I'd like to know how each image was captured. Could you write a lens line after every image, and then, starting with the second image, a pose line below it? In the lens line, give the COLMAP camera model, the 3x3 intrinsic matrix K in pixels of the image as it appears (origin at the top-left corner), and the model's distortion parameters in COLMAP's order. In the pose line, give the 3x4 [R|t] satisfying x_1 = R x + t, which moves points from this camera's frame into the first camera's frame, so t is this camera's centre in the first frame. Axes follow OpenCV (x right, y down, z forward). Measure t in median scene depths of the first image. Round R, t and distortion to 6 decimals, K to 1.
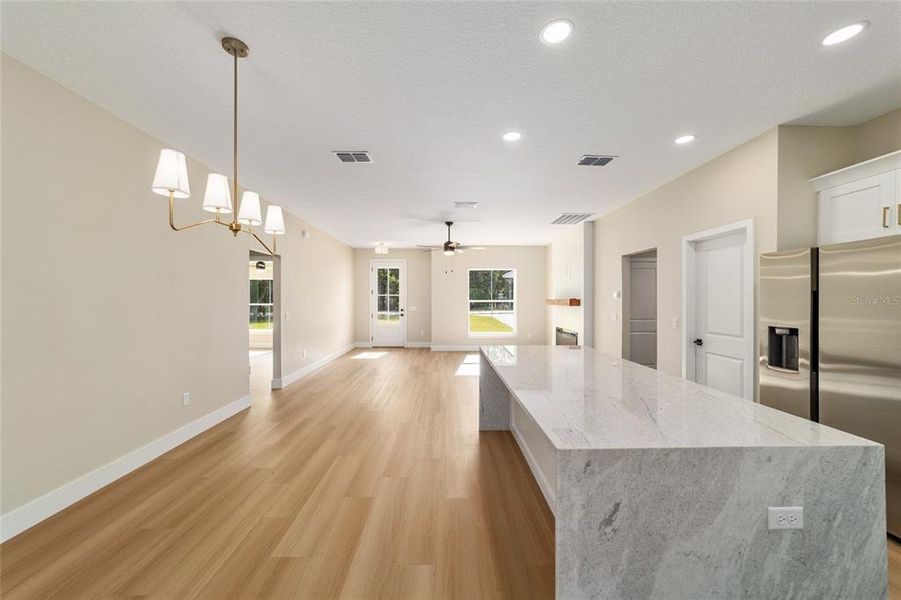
lens RADIAL K [[345.5, 0, 448.7], [0, 345.5, 298.6], [0, 0, 1]] dist [-0.019183, 0.008249]
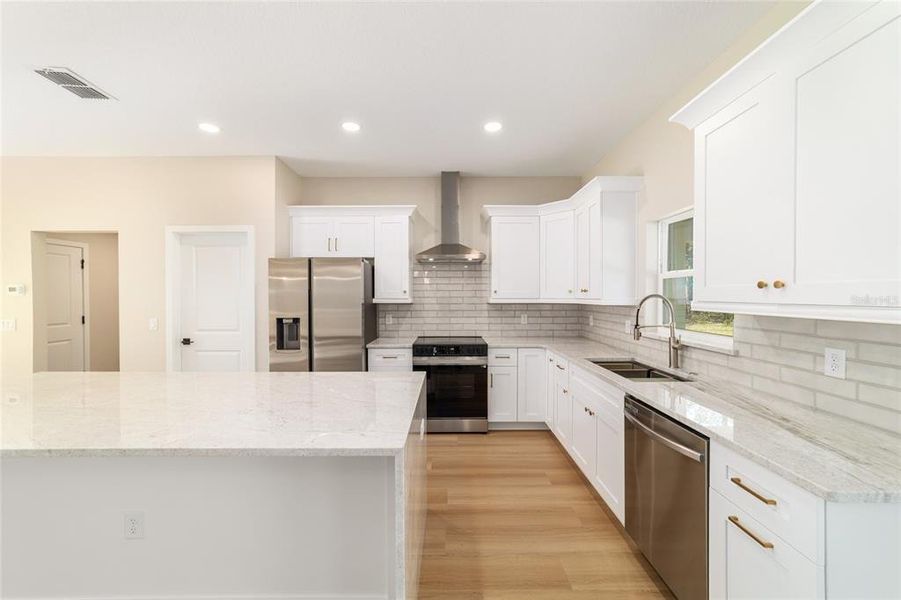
lens RADIAL K [[345.5, 0, 448.7], [0, 345.5, 298.6], [0, 0, 1]] dist [-0.019183, 0.008249]
pose [[0.017648, -0.010080, 0.999793, -0.256117], [0.001331, 0.999949, 0.010058, 0.000305], [-0.999843, 0.001153, 0.017660, 0.332095]]
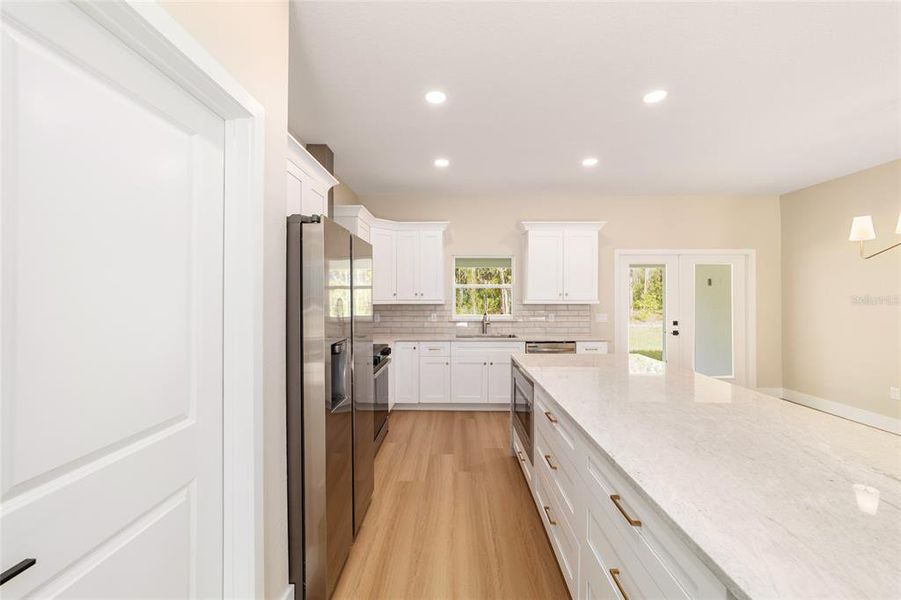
lens RADIAL K [[345.5, 0, 448.7], [0, 345.5, 298.6], [0, 0, 1]] dist [-0.019183, 0.008249]
pose [[-0.999432, -0.000404, 0.033694, 0.659473], [-0.000290, 0.999994, 0.003380, 0.000462], [-0.033695, 0.003368, -0.999426, 1.441504]]
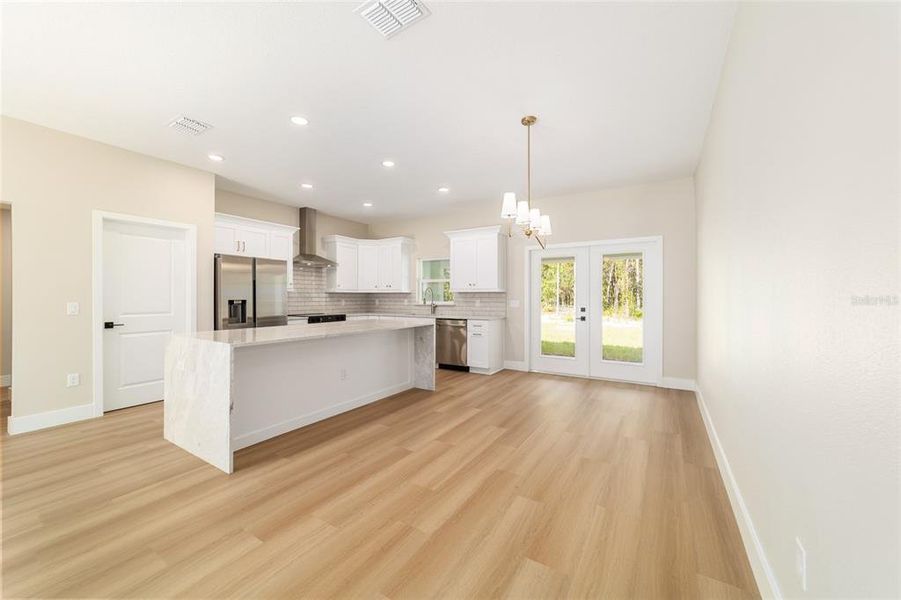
lens RADIAL K [[345.5, 0, 448.7], [0, 345.5, 298.6], [0, 0, 1]] dist [-0.019183, 0.008249]
pose [[-0.836923, -0.004564, 0.547301, -0.764326], [-0.002012, 0.999984, 0.005261, 0.057608], [-0.547317, 0.003302, -0.836919, 1.640450]]
